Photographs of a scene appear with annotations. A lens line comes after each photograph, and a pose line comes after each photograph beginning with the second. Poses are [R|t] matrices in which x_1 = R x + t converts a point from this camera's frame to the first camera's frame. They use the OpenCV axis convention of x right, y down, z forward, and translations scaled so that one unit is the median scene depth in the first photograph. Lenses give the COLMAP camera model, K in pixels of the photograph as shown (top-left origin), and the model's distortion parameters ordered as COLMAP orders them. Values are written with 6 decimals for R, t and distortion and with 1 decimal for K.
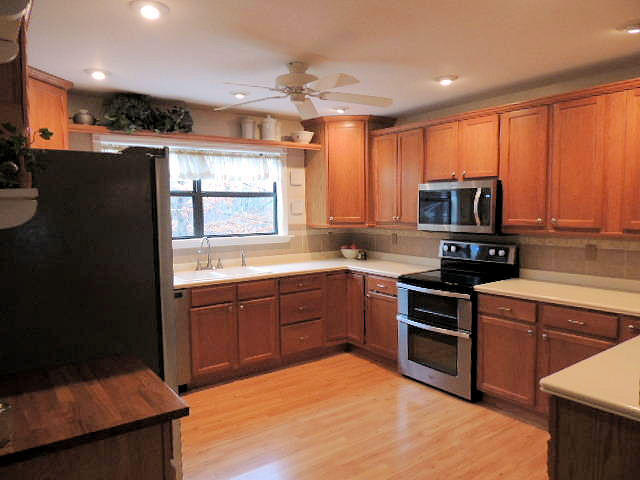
lens RADIAL K [[469.0, 0, 318.9], [0, 469.0, 240.4], [0, 0, 1]] dist [-0.010254, -0.015060]
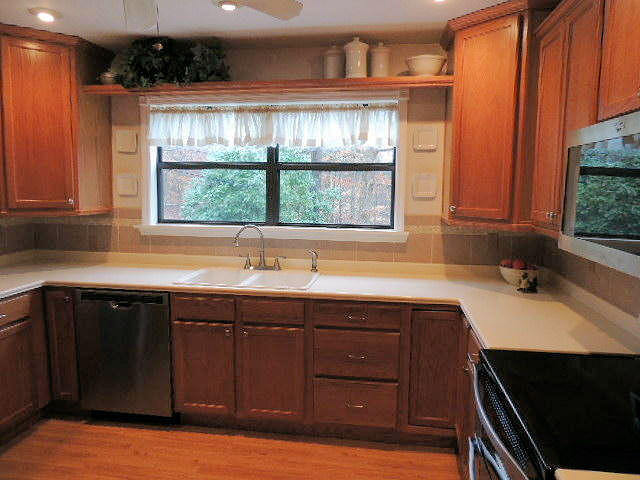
lens RADIAL K [[469.0, 0, 319.9], [0, 469.0, 239.6], [0, 0, 1]] dist [-0.010254, -0.015060]
pose [[0.701371, 0.101272, -0.705566, 0.322743], [-0.068440, 0.994850, 0.074761, -0.043297], [0.709504, -0.004147, 0.704690, 0.522025]]
